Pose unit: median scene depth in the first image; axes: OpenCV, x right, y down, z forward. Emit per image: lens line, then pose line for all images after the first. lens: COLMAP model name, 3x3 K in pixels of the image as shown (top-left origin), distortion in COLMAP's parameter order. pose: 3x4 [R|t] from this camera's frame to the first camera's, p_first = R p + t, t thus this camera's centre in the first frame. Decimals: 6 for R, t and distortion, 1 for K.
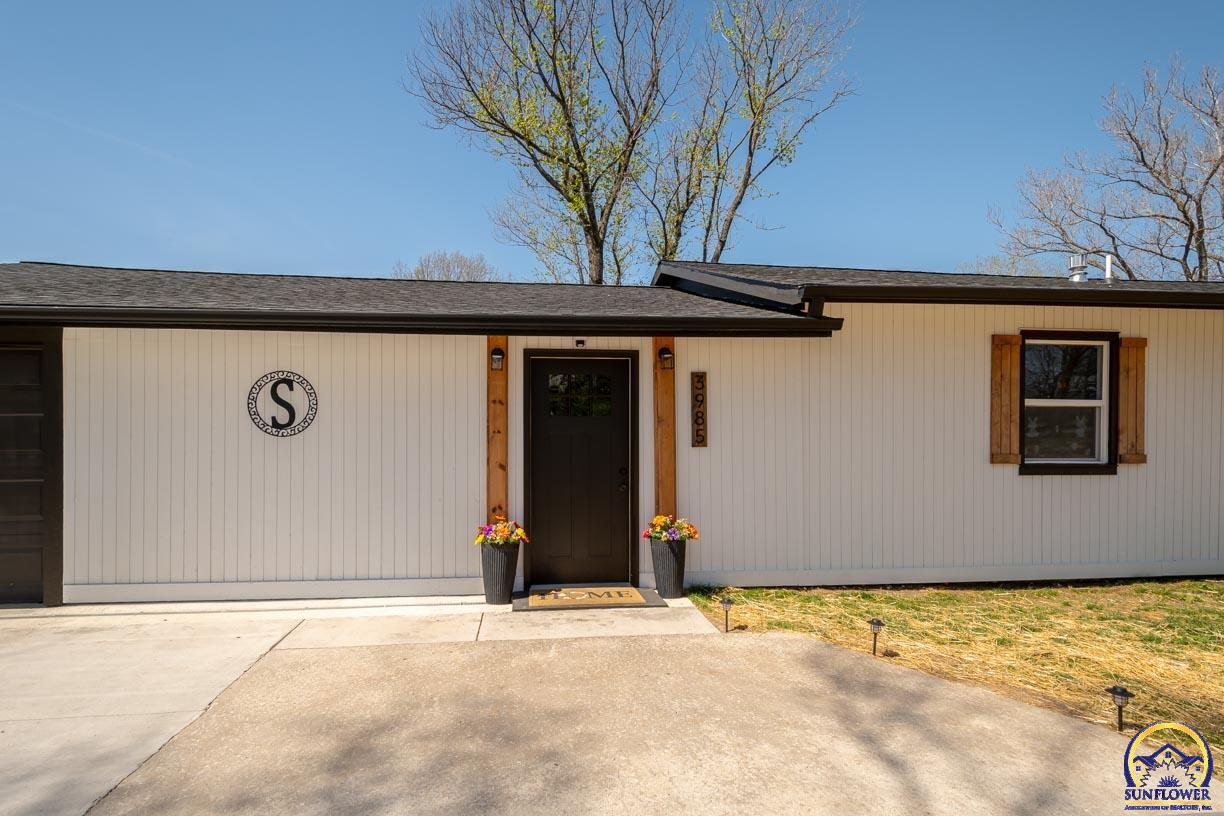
lens RADIAL K [[632.4, 0, 583.8], [0, 632.4, 432.3], [0, 0, 1]] dist [0.004532, -0.002820]
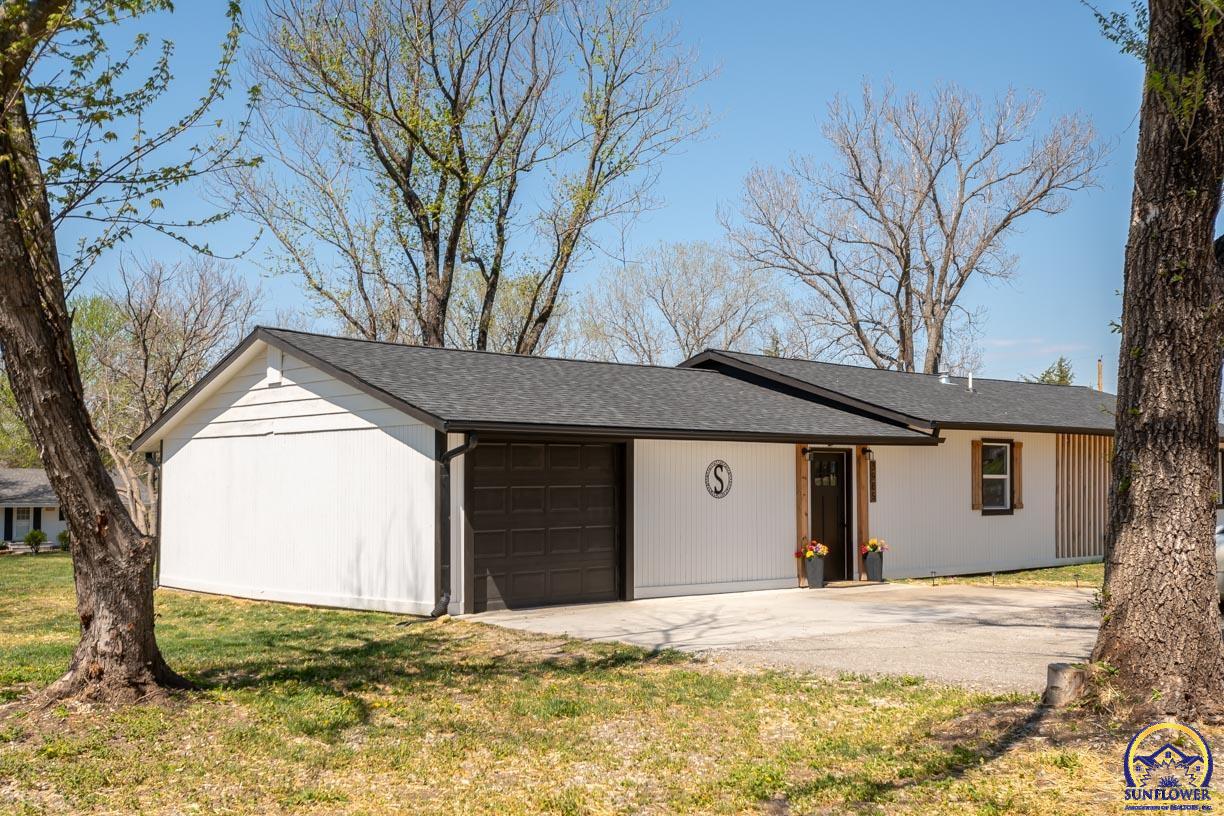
lens RADIAL K [[1297.2, 0, 611.8], [0, 1297.2, 418.4], [0, 0, 1]] dist [0.010836, 0.000000]
pose [[0.817274, 0.026879, 0.575623, -2.427042], [-0.000370, 0.998936, -0.046121, -0.041877], [-0.576250, 0.037480, 0.816414, -1.514072]]
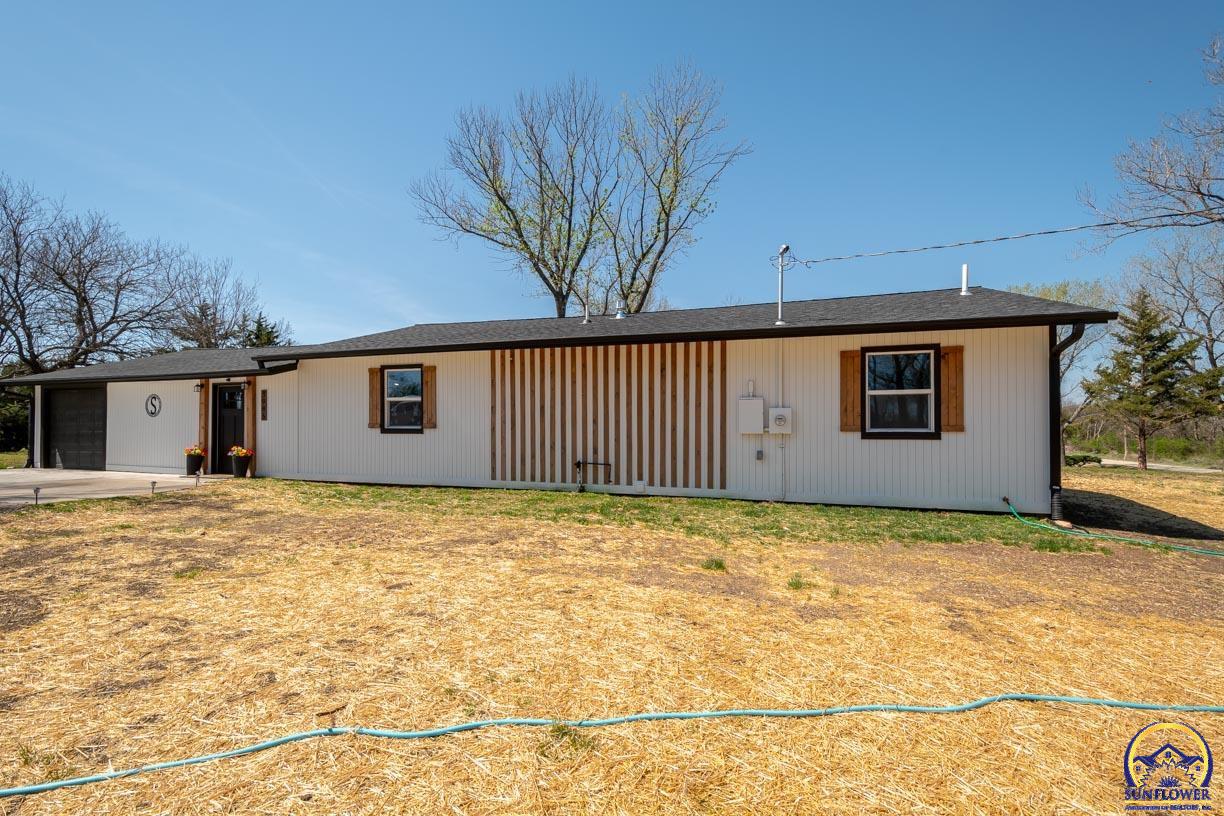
lens RADIAL K [[524.2, 0, 611.9], [0, 524.2, 404.9], [0, 0, 1]] dist [0.012448, -0.001185]
pose [[0.909698, -0.012402, -0.415085, 2.142768], [0.012151, 0.999921, -0.003247, -0.013463], [0.415092, -0.002090, 0.909777, -0.285344]]
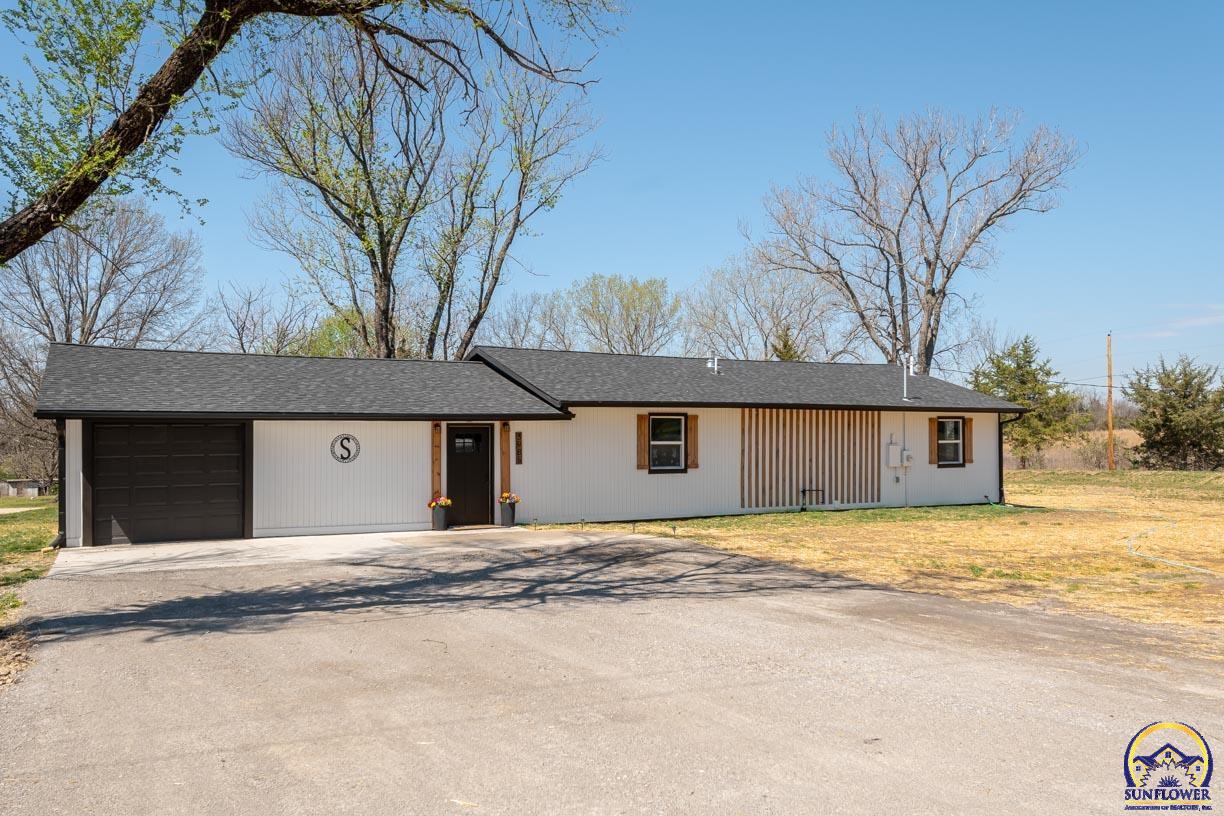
lens RADIAL K [[1000.8, 0, 620.2], [0, 1000.8, 434.4], [0, 0, 1]] dist [0.006286, -0.009146]
pose [[0.927185, -0.004424, 0.374577, -0.806618], [0.004438, 0.999990, 0.000826, -0.084301], [-0.374577, 0.000896, 0.927195, -2.423629]]
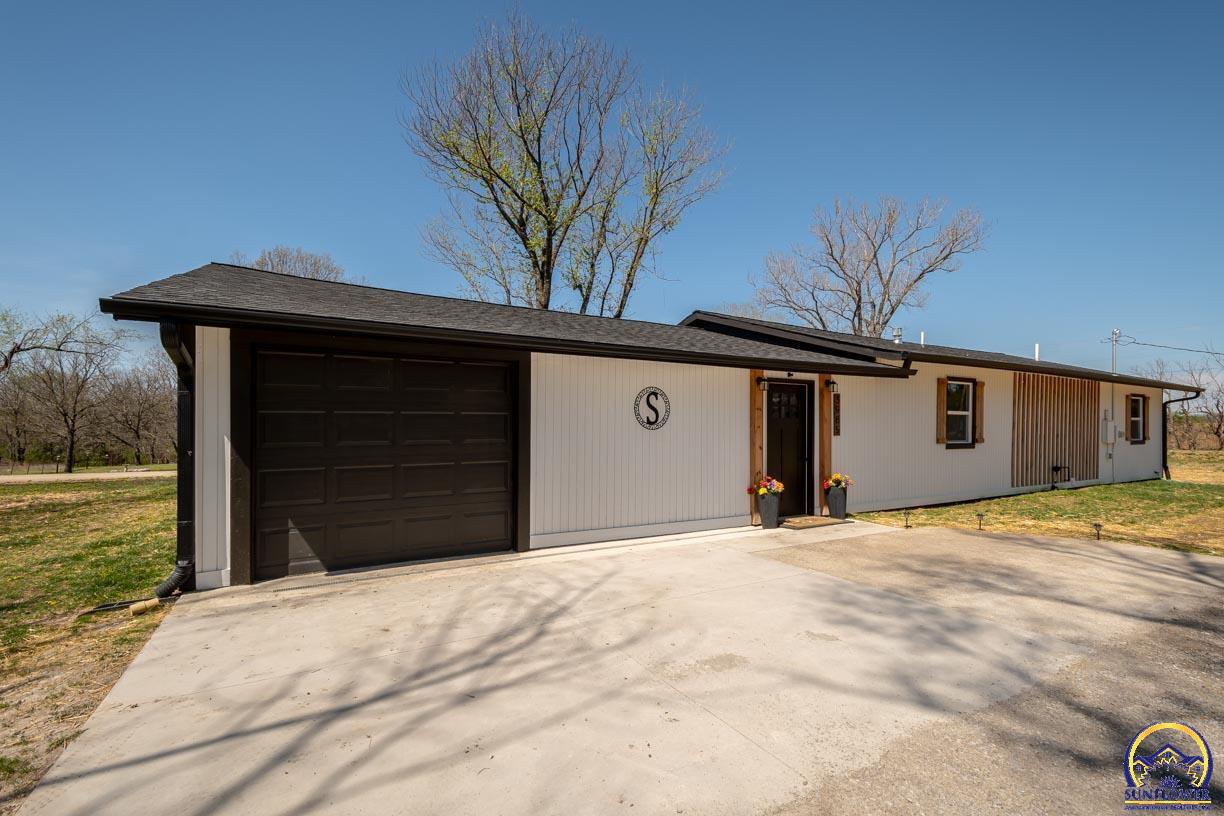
lens RADIAL K [[546.1, 0, 606.7], [0, 546.1, 425.6], [0, 0, 1]] dist [0.010807, -0.000963]
pose [[0.915514, 0.003119, 0.402275, -0.980811], [-0.003360, 0.999994, -0.000107, -0.002537], [-0.402273, -0.001254, 0.915519, -0.145301]]
